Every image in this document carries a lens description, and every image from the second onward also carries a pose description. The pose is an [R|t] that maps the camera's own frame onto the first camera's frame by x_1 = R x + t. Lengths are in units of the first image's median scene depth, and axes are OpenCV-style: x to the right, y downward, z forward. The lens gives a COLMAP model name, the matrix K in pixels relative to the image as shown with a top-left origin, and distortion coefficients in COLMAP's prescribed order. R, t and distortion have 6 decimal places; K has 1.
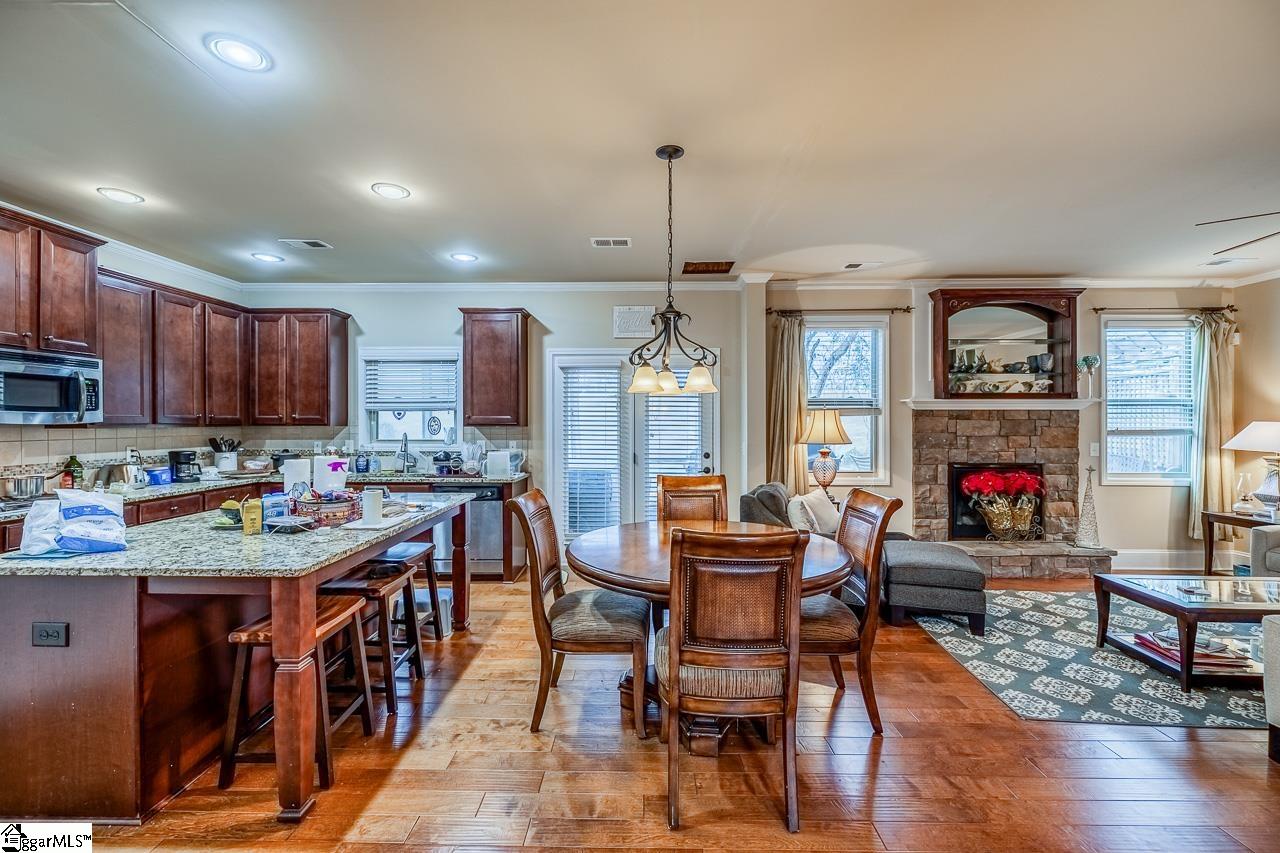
lens RADIAL K [[528.3, 0, 629.6], [0, 528.3, 424.1], [0, 0, 1]] dist [-0.000066, -0.000220]
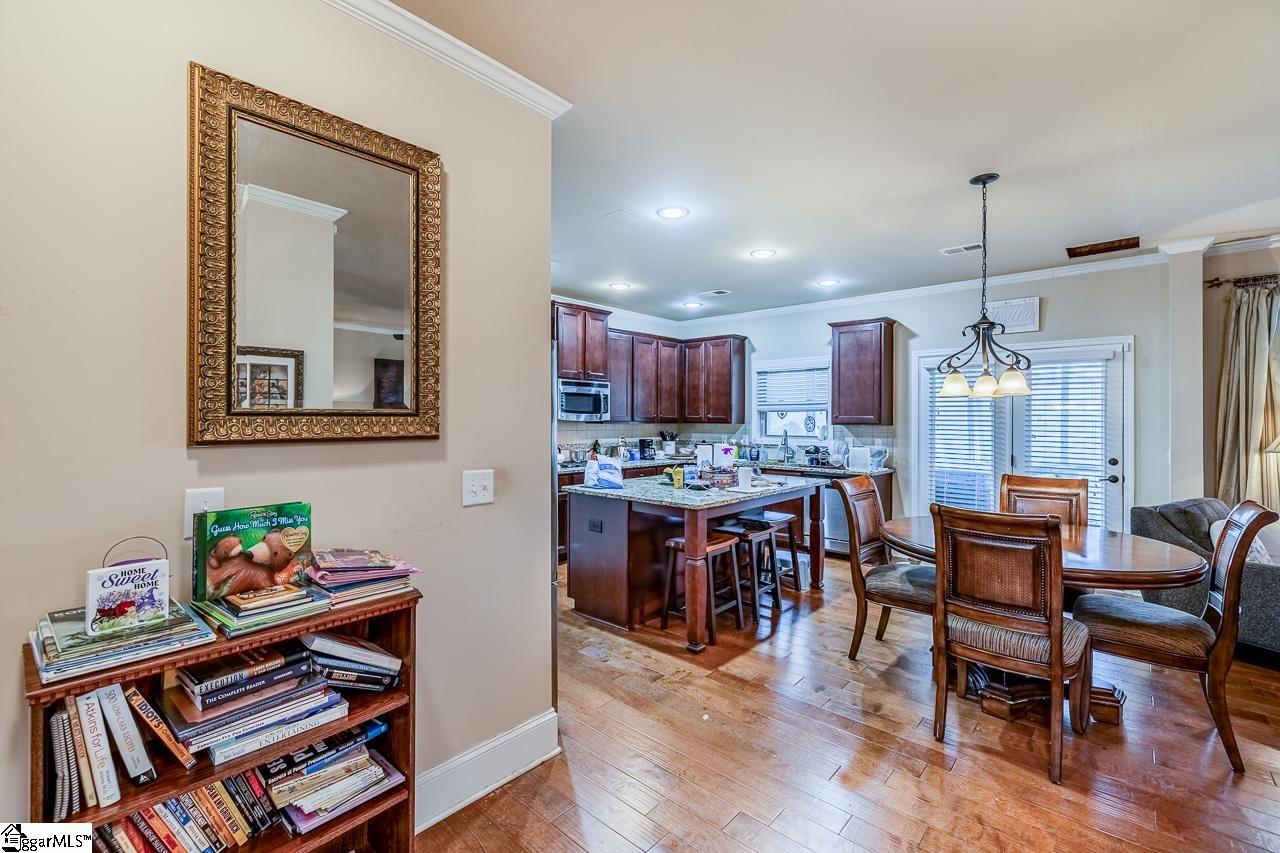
lens RADIAL K [[549.0, 0, 642.2], [0, 549.0, 419.0], [0, 0, 1]] dist [0.000578, -0.000158]
pose [[0.759325, 0.002979, -0.650705, 0.154166], [-0.007918, 0.999958, -0.004662, 0.000439], [0.650664, 0.008692, 0.759316, -0.184482]]
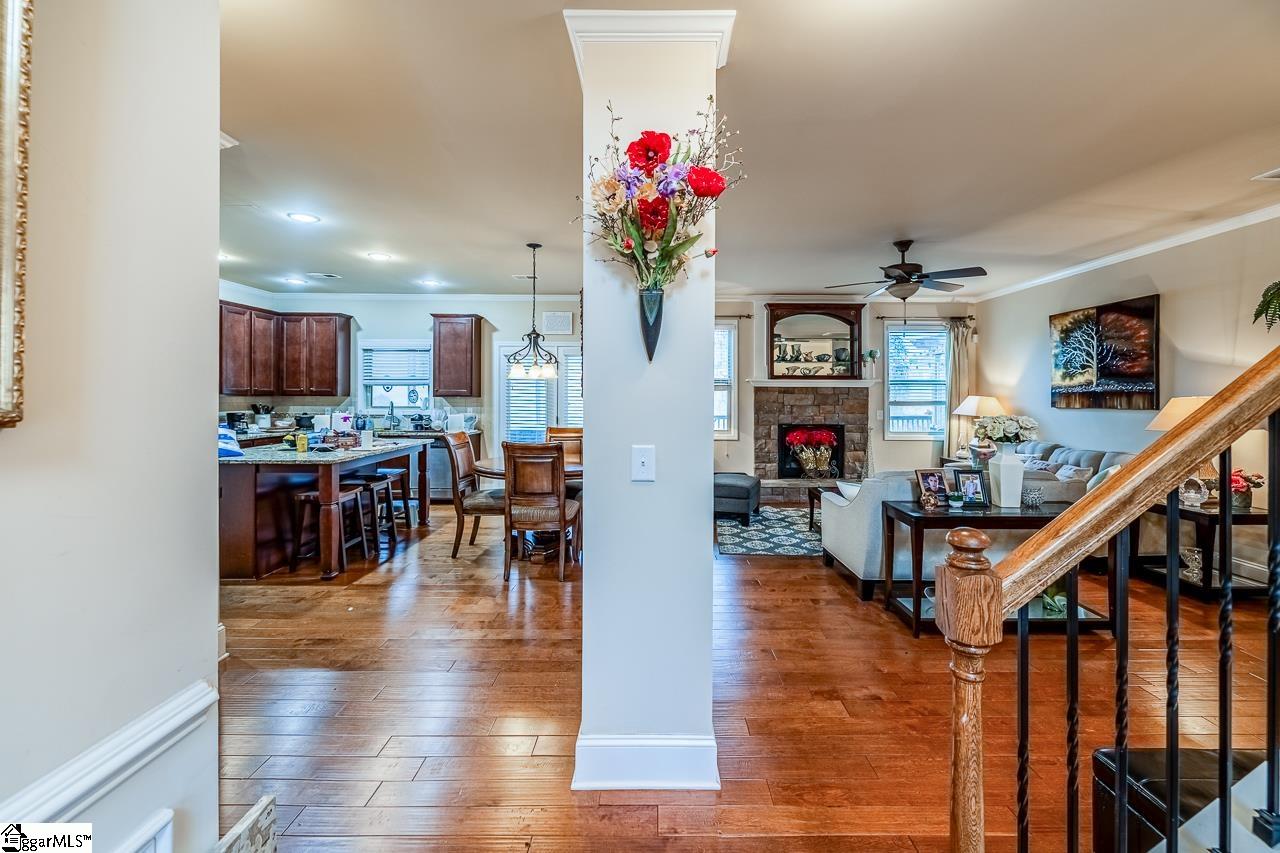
lens RADIAL K [[542.5, 0, 657.0], [0, 542.5, 394.8], [0, 0, 1]] dist [-0.003339, -0.000279]
pose [[0.999397, 0.004537, 0.034418, 0.239330], [-0.004374, 0.999979, -0.004803, 0.003256], [-0.034440, 0.004650, 0.999396, -0.482537]]
